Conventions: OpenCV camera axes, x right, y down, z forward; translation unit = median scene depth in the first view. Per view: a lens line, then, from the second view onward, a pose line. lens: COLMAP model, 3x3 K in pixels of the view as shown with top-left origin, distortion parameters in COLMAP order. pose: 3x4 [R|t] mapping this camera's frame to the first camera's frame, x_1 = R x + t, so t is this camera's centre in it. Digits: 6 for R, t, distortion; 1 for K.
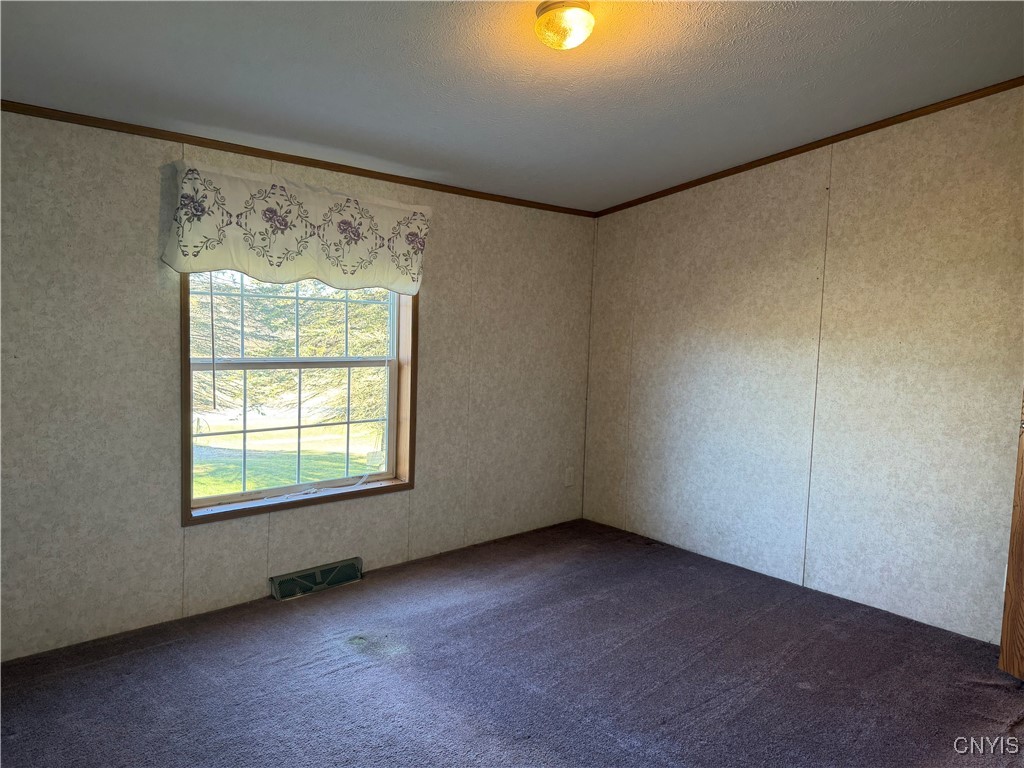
lens RADIAL K [[714.0, 0, 518.7], [0, 714.0, 383.6], [0, 0, 1]] dist [0.060557, -0.068730]
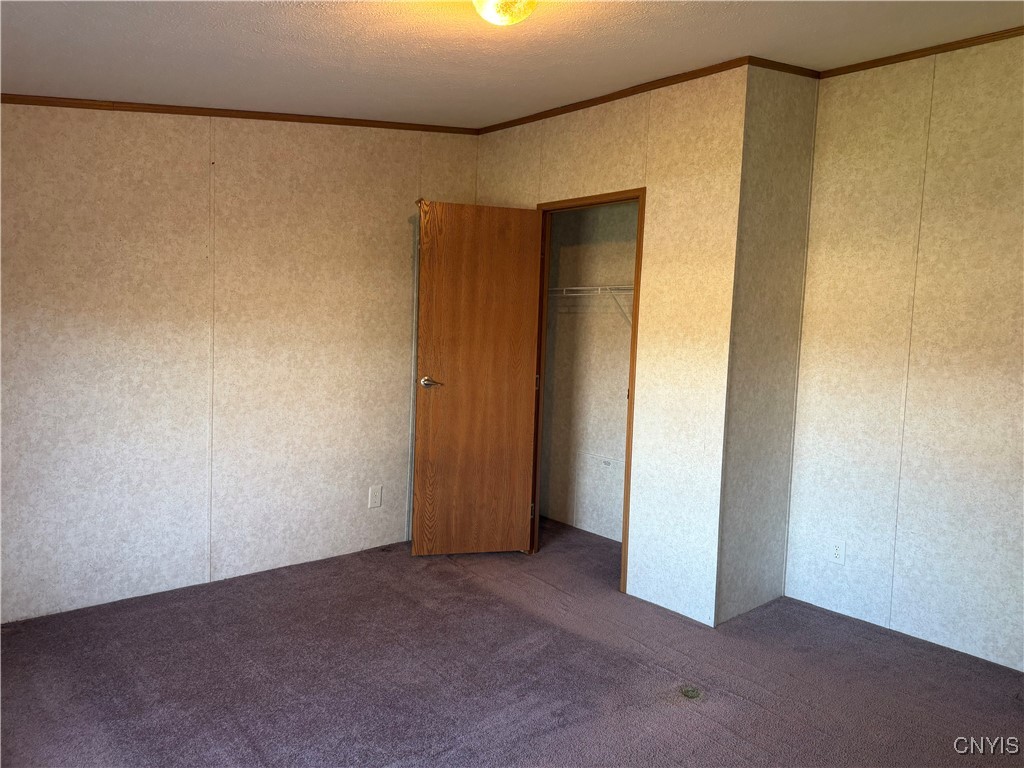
lens RADIAL K [[714.0, 0, 518.5], [0, 714.0, 380.1], [0, 0, 1]] dist [0.060557, -0.068730]
pose [[0.022263, -0.109749, 0.993710, -0.463869], [0.050228, 0.992824, 0.108526, -0.059875], [-0.998490, 0.047496, 0.027616, 0.503873]]
